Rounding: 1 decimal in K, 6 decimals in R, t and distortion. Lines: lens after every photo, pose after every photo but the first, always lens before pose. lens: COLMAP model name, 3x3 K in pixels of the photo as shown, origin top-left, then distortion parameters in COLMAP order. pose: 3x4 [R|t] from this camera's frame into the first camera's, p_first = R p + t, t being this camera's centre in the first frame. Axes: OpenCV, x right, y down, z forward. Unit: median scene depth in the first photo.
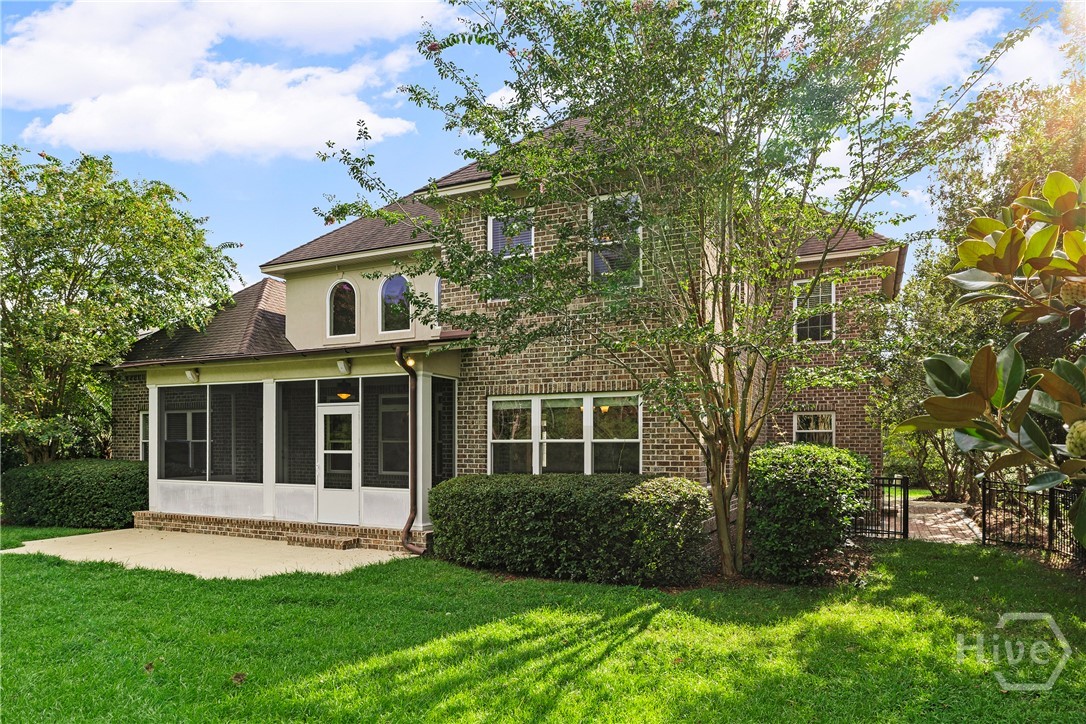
lens RADIAL K [[691.2, 0, 542.9], [0, 691.2, 463.8], [0, 0, 1]] dist [0.003007, 0.000573]
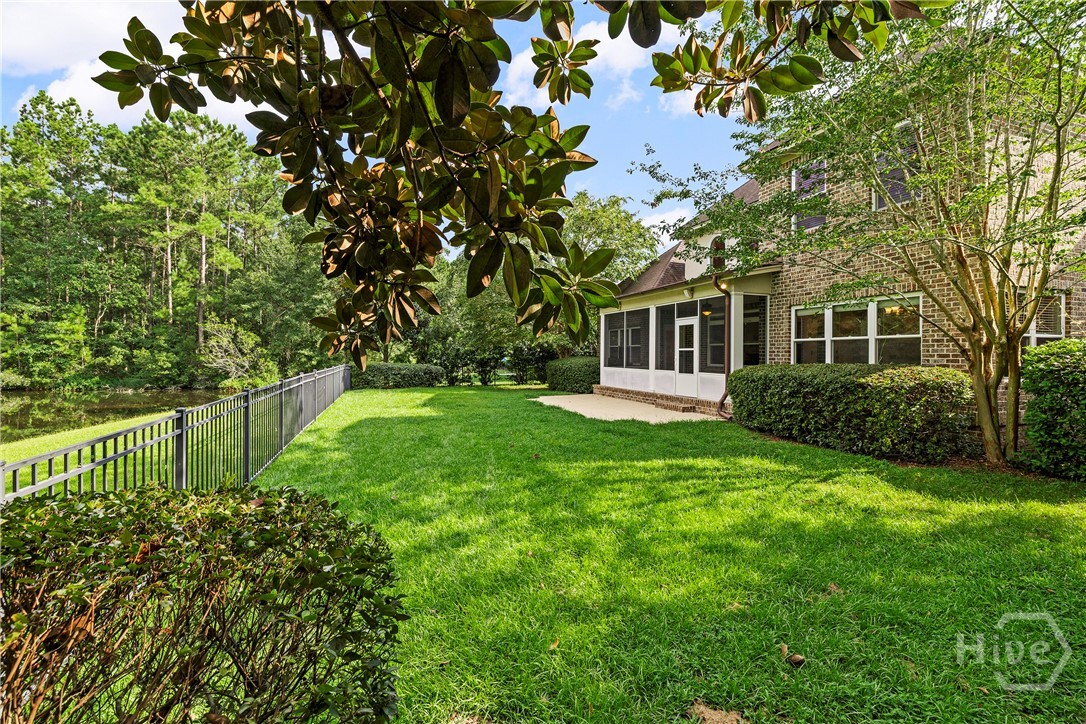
lens RADIAL K [[485.3, 0, 543.0], [0, 485.3, 362.0], [0, 0, 1]] dist [-0.000200, 0.000121]
pose [[0.717682, 0.008221, -0.696322, 0.227745], [-0.013877, 0.999901, -0.002497, 0.018003], [0.696232, 0.011455, 0.717725, 0.006212]]
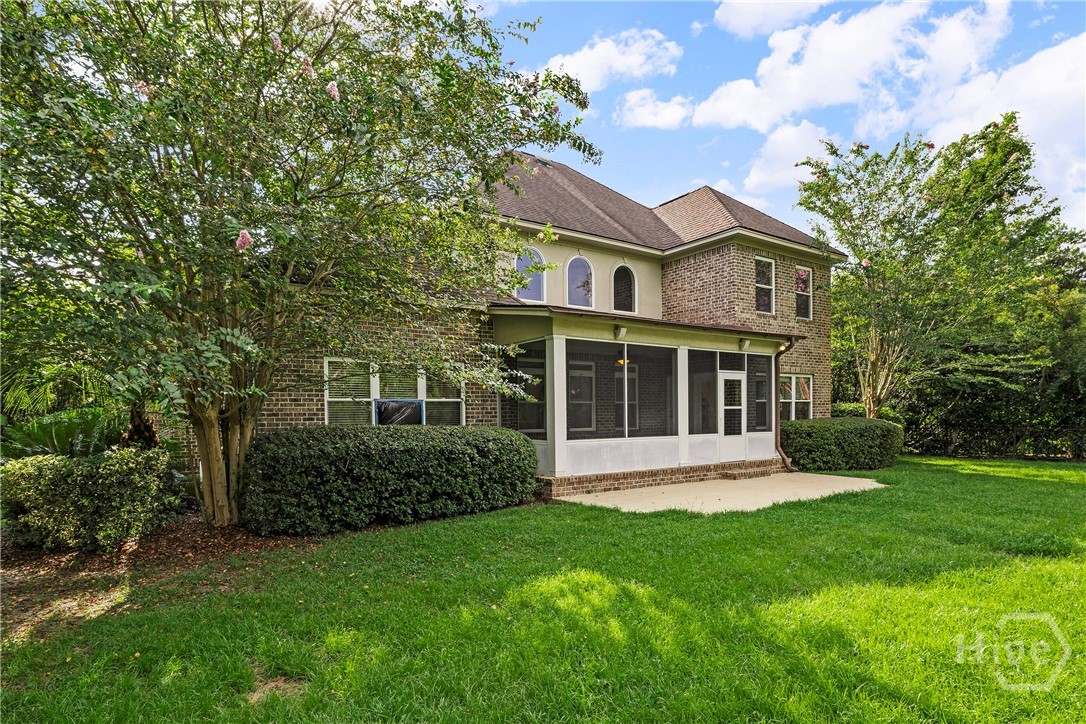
lens RADIAL K [[572.8, 0, 542.9], [0, 572.8, 431.7], [0, 0, 1]] dist [-0.001668, -0.000938]
pose [[0.506732, -0.032937, 0.861474, -1.444830], [0.037500, 0.999166, 0.016143, -0.002378], [-0.861288, 0.024125, 0.507544, 0.764558]]
